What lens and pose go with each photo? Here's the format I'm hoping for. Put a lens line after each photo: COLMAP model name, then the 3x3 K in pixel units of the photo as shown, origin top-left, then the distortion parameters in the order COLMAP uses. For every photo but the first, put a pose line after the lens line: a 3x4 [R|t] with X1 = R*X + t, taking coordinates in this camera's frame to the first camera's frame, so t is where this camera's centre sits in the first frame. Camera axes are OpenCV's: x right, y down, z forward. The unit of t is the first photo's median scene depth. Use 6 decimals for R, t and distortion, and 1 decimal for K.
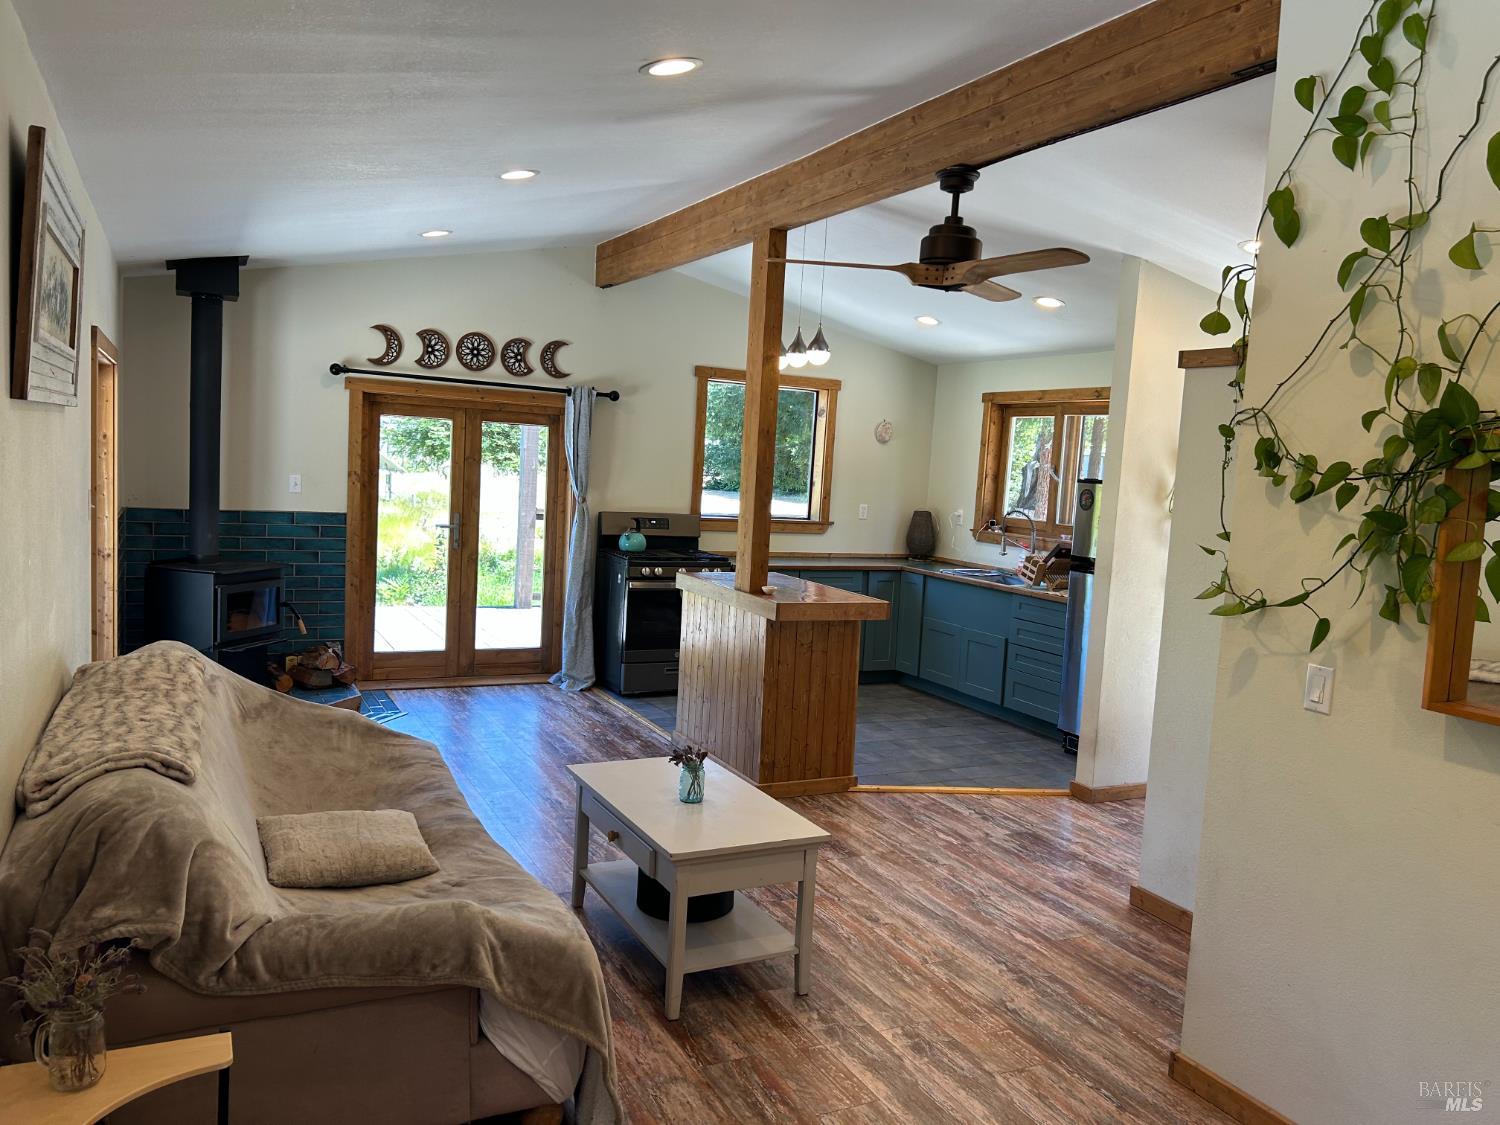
lens RADIAL K [[1120.3, 0, 760.1], [0, 1120.3, 568.3], [0, 0, 1]] dist [0.052737, -0.061527]
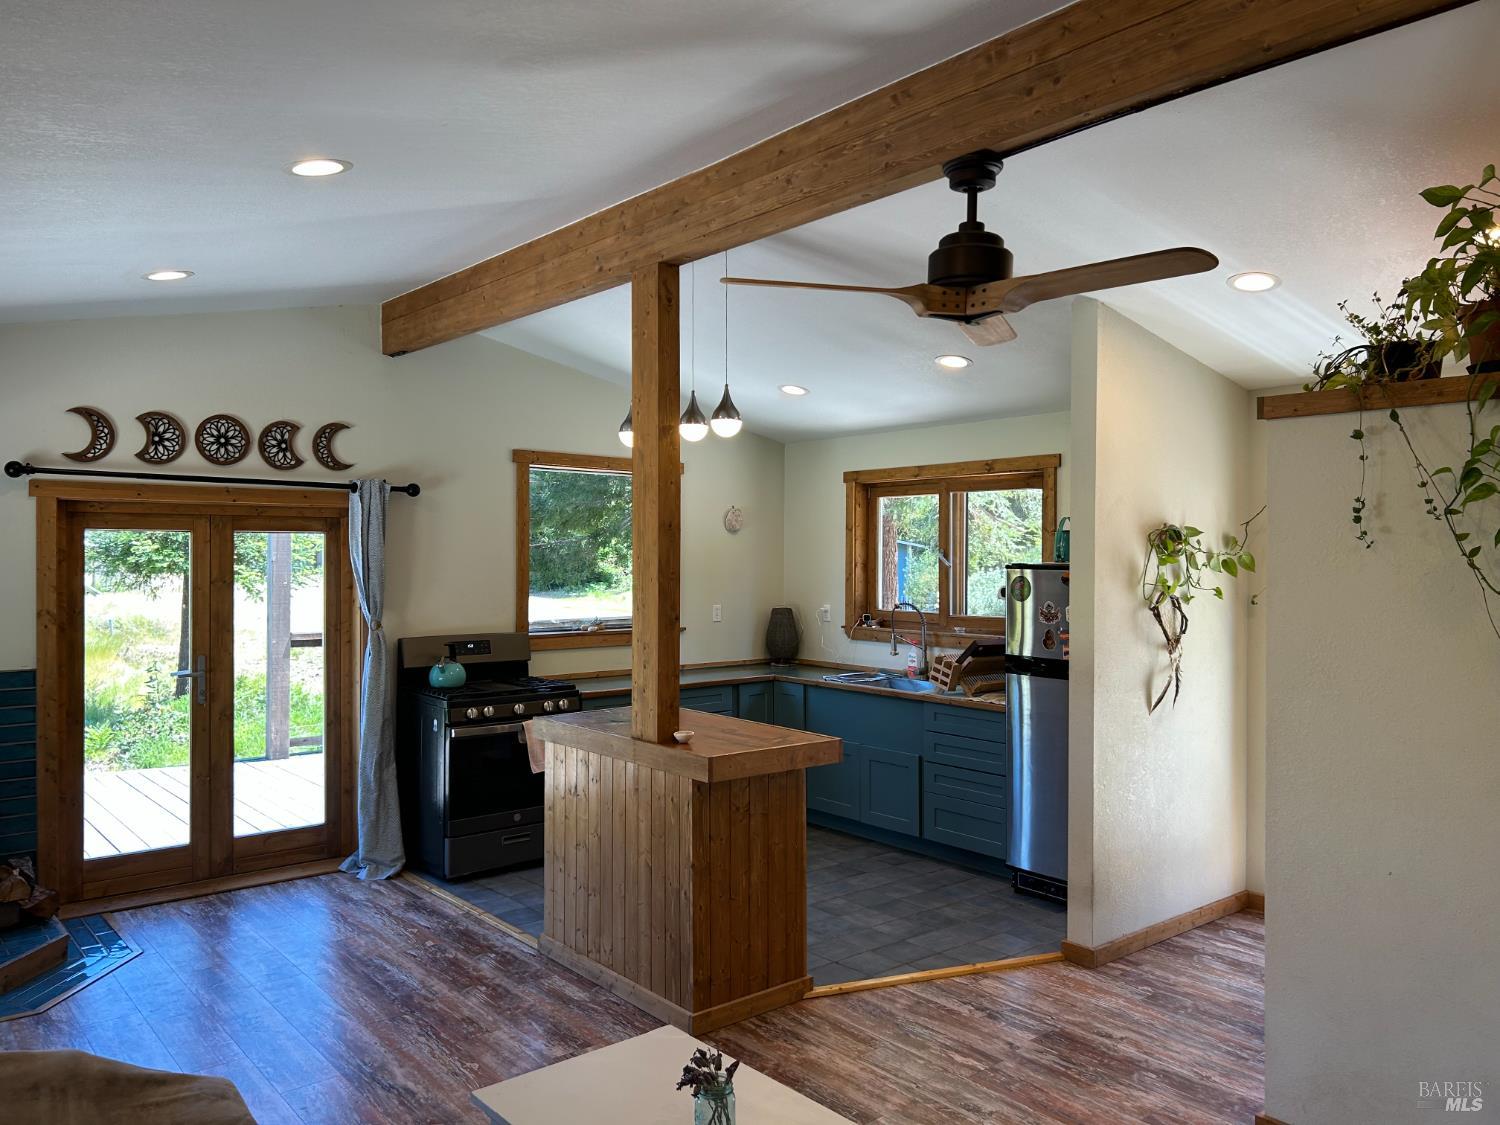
lens RADIAL K [[1120.3, 0, 762.9], [0, 1120.3, 560.7], [0, 0, 1]] dist [0.052737, -0.061527]
pose [[0.971889, -0.055305, 0.228852, -0.085766], [0.074611, 0.994268, -0.076582, -0.029553], [-0.223305, 0.091504, 0.970444, 0.209959]]
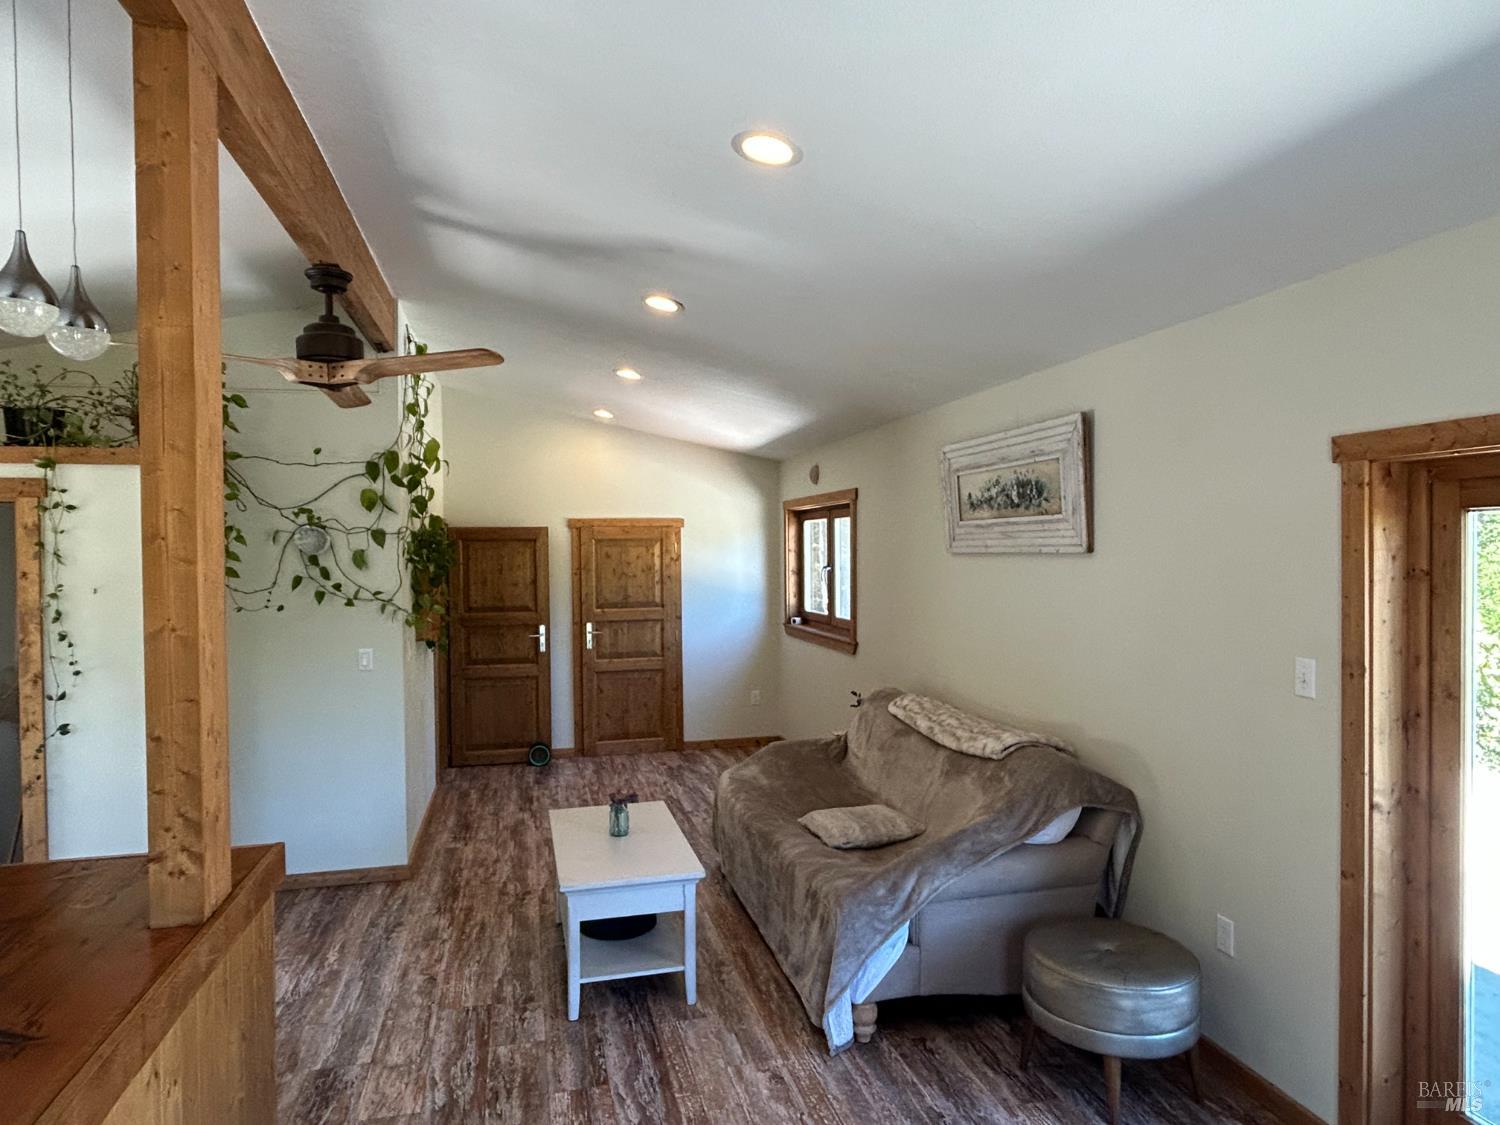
lens RADIAL K [[914.4, 0, 750.4], [0, 914.4, 557.4], [0, 0, 1]] dist [0.001771, -0.004395]
pose [[-0.974794, -0.050077, 0.217415, -0.227305], [-0.025009, 0.992869, 0.116553, -0.126017], [-0.221702, 0.108178, -0.969095, 1.057232]]
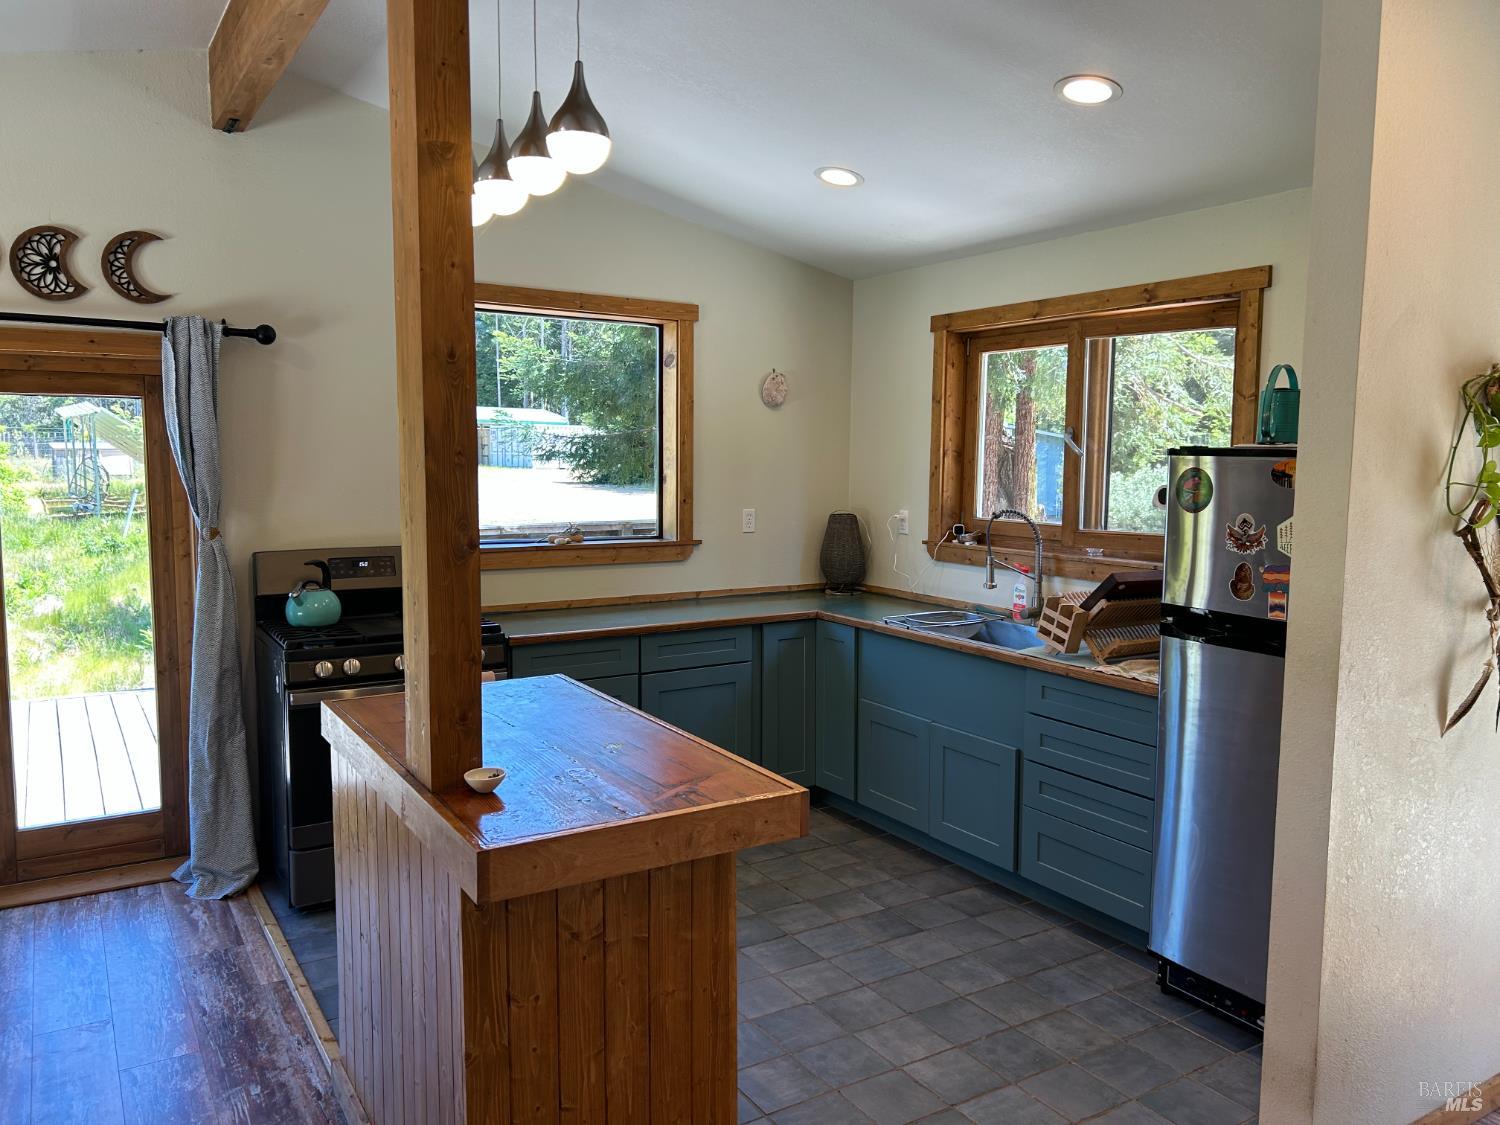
lens RADIAL K [[1120.3, 0, 765.5], [0, 1120.3, 561.4], [0, 0, 1]] dist [0.052737, -0.061527]
pose [[0.994250, -0.057495, 0.090340, 0.058631], [0.057049, 0.998343, 0.007505, -0.041942], [-0.090622, -0.002308, 0.995883, 0.506389]]
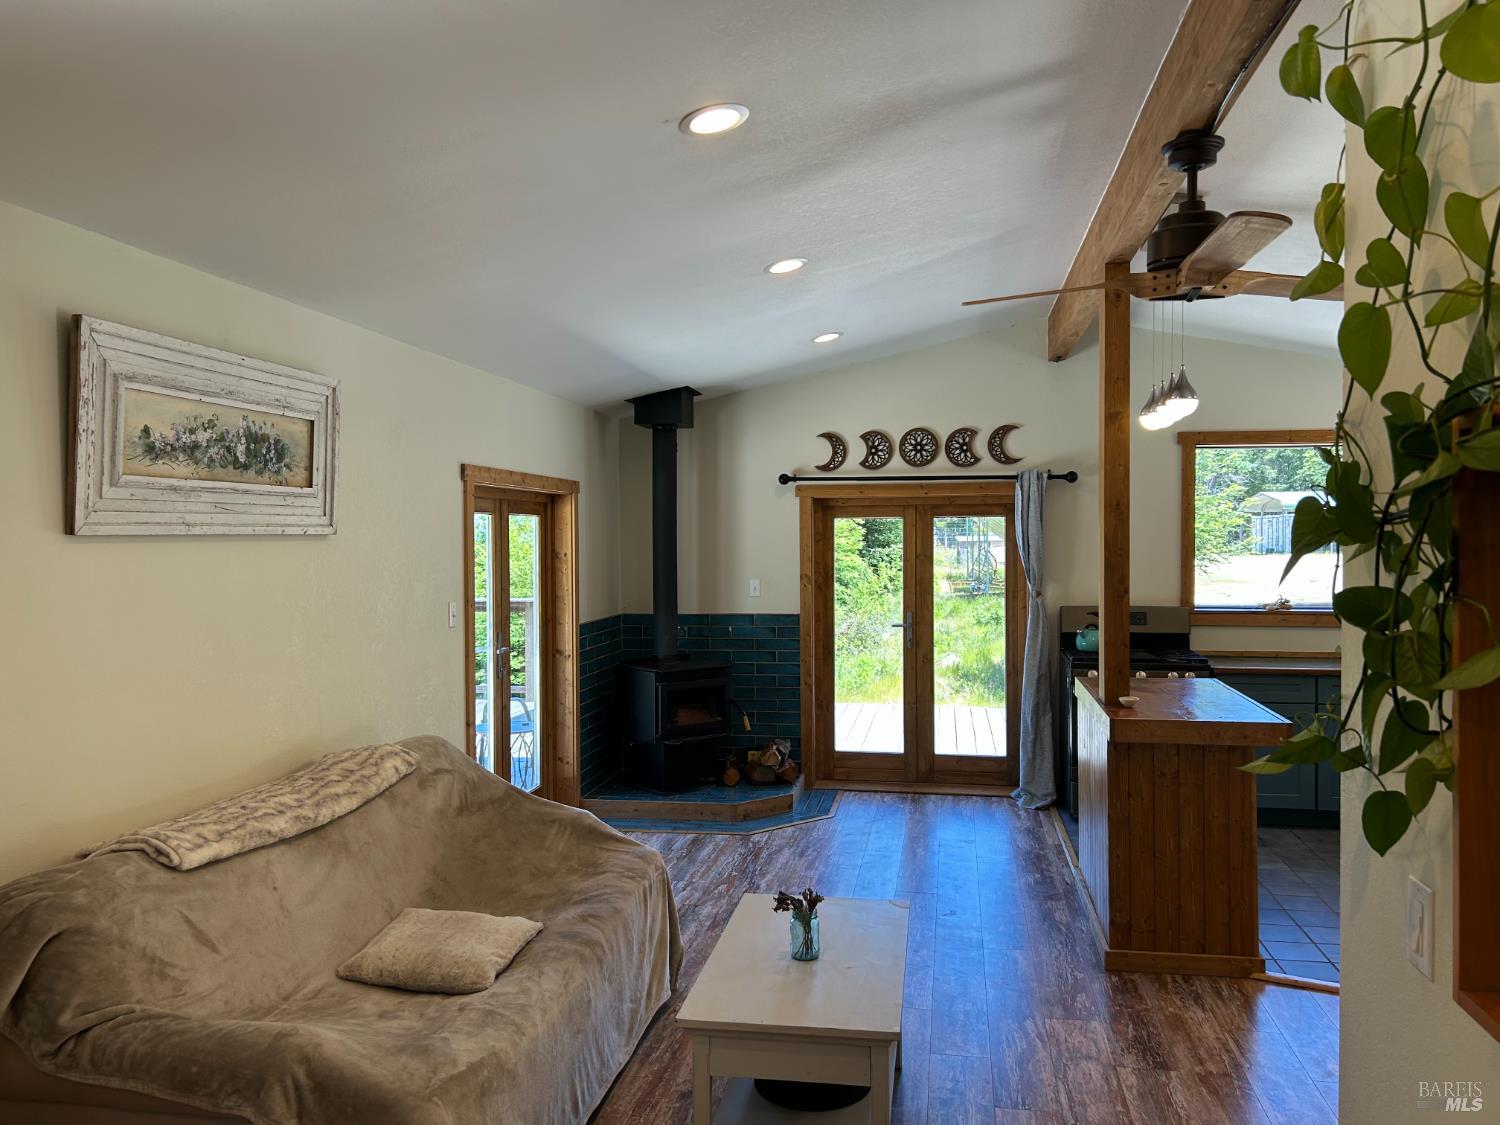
lens RADIAL K [[1120.3, 0, 760.5], [0, 1120.3, 561.2], [0, 0, 1]] dist [0.052737, -0.061527]
pose [[0.802166, -0.049261, -0.595066, 0.230641], [-0.005555, 0.995932, -0.089934, -0.005346], [0.597075, 0.075448, 0.798629, 0.158334]]
